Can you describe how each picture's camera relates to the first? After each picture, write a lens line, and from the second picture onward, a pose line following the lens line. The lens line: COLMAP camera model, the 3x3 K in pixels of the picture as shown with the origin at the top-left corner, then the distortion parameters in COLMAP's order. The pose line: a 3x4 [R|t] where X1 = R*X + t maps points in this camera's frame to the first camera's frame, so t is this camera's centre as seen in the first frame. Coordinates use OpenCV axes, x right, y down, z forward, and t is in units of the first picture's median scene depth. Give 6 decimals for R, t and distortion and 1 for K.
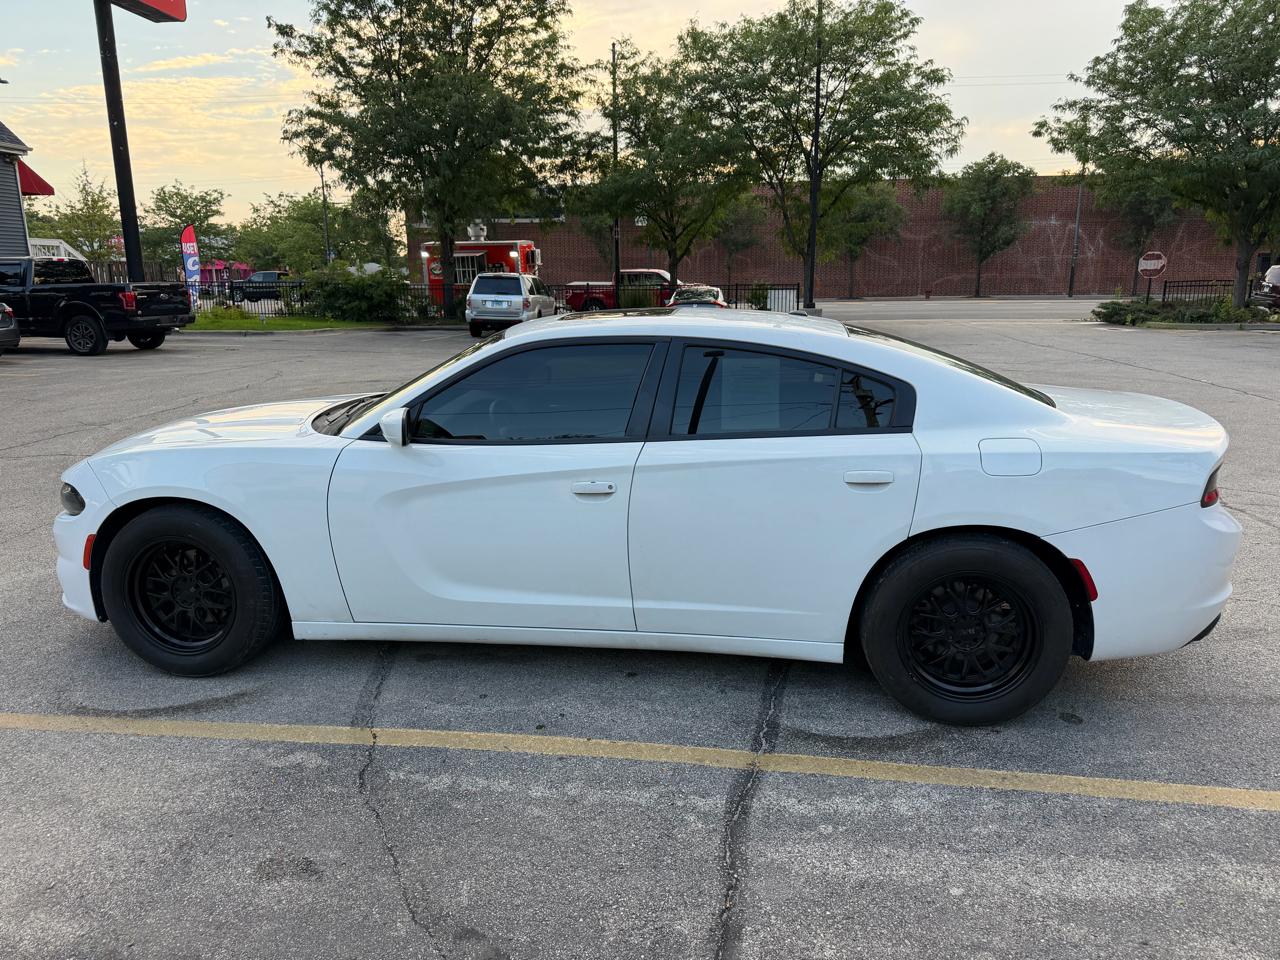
lens RADIAL K [[897.1, 0, 640.0], [0, 897.1, 480.0], [0, 0, 1]] dist [0.059309, -0.081531]
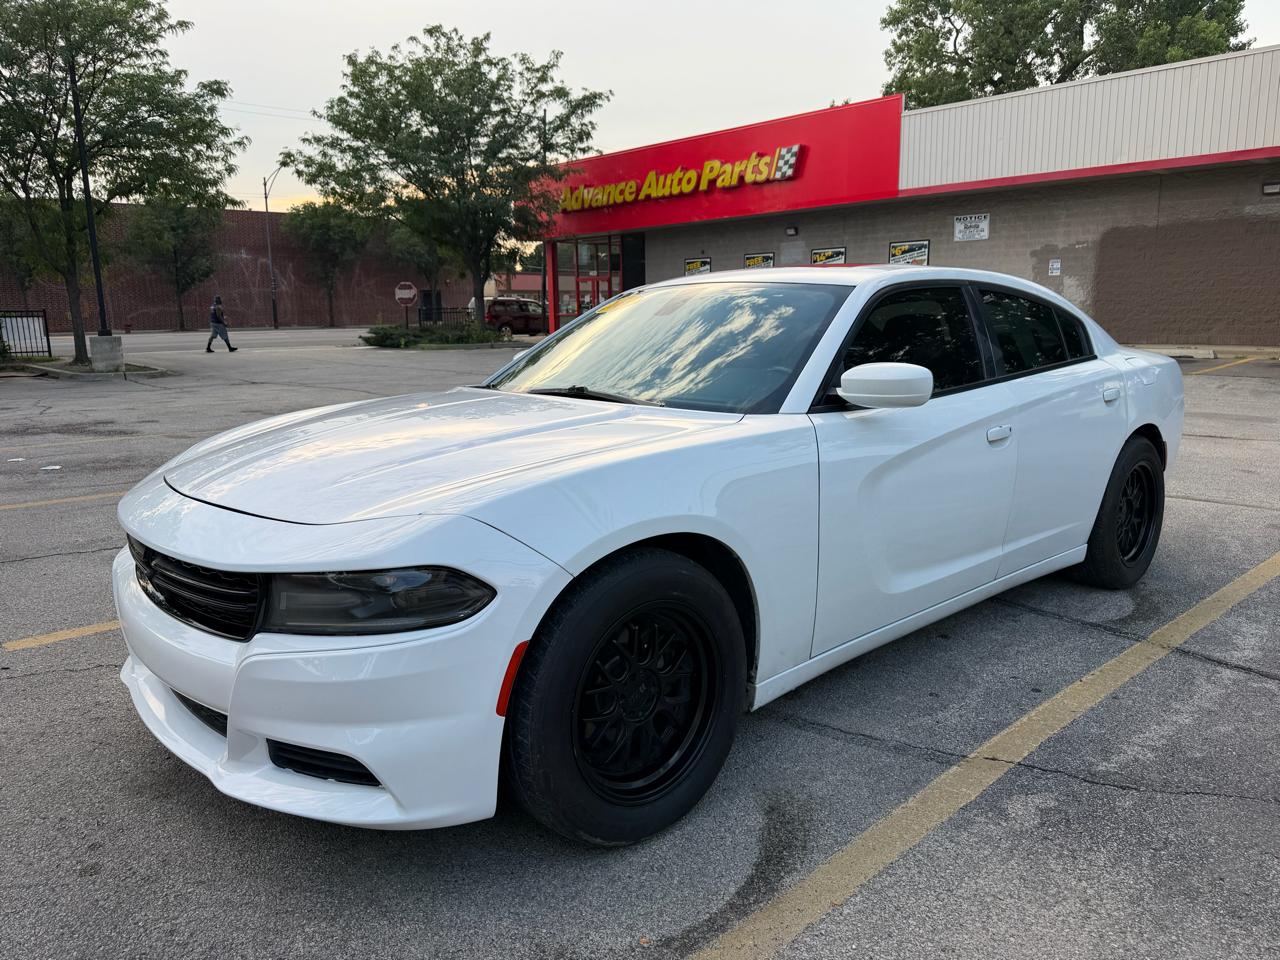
lens RADIAL K [[906.8, 0, 640.0], [0, 906.8, 480.0], [0, 0, 1]] dist [0.012704, -0.024033]
pose [[0.650205, -0.143407, 0.746102, -0.142018], [0.172989, 0.984174, 0.038412, -0.006192], [-0.739803, 0.104092, 0.664723, 0.089248]]
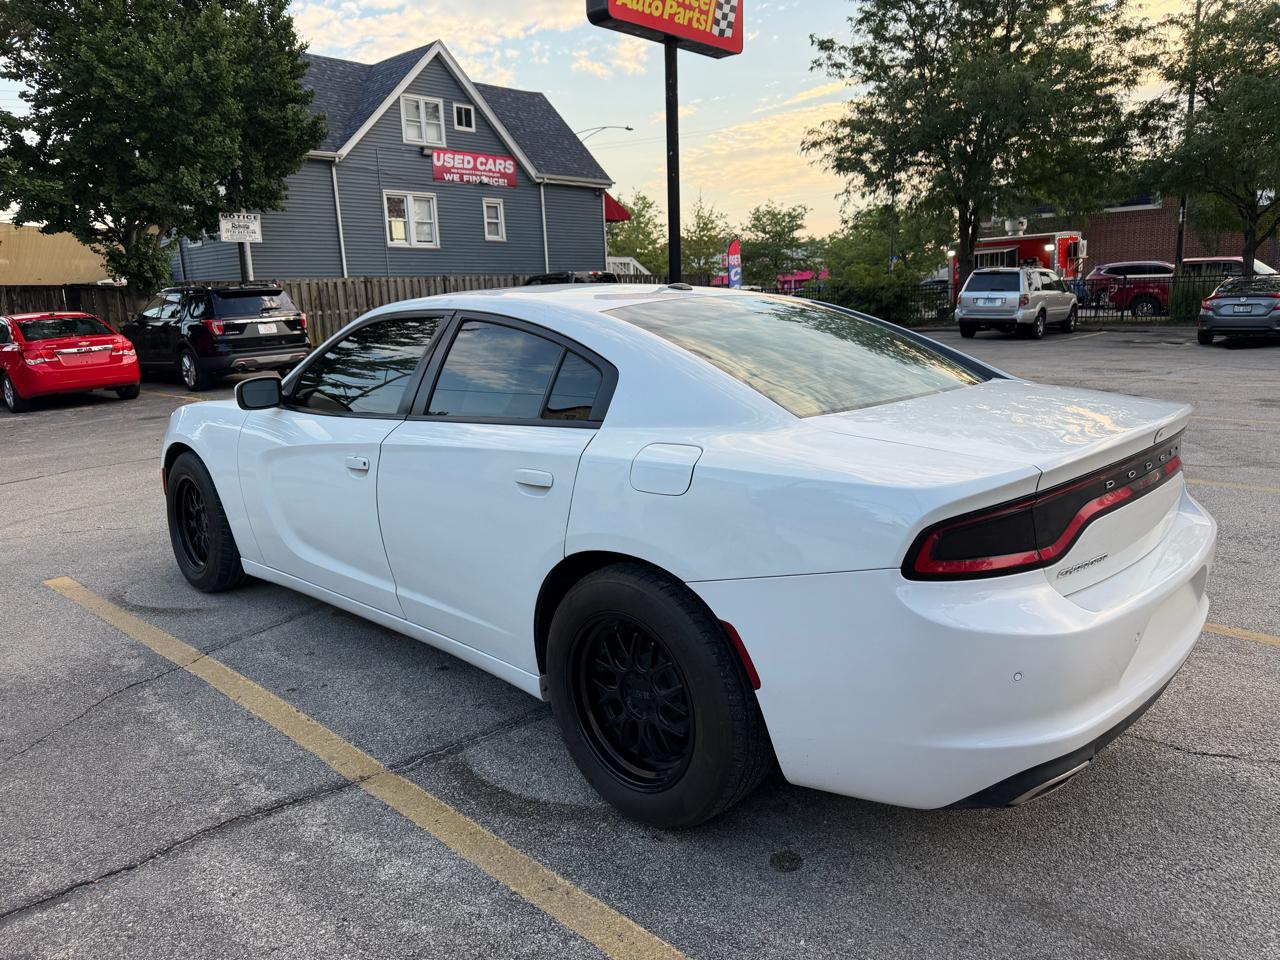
lens RADIAL K [[908.3, 0, 640.0], [0, 908.3, 480.0], [0, 0, 1]] dist [0.025661, -0.028059]
pose [[0.801641, 0.097220, -0.589847, 0.108234], [-0.102408, 0.994435, 0.024725, -0.004082], [0.588969, 0.040585, 0.807136, 0.052235]]
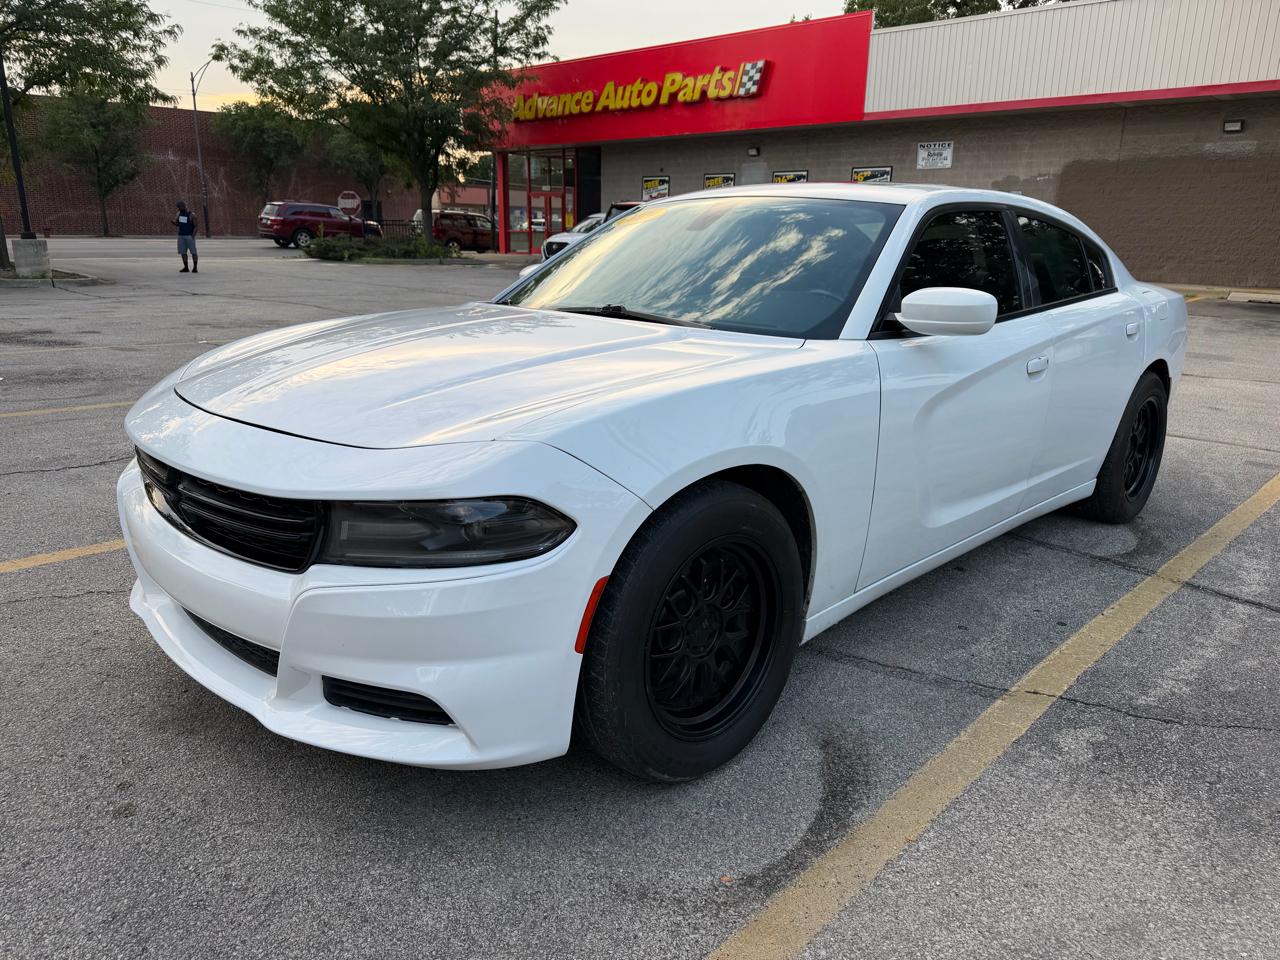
lens RADIAL K [[907.7, 0, 640.5], [0, 907.7, 488.8], [0, 0, 1]] dist [-0.001918, -0.003511]
pose [[0.605716, -0.202157, 0.769572, -0.145617], [0.150162, 0.978850, 0.138942, -0.007974], [-0.781383, 0.031401, 0.623261, 0.101970]]
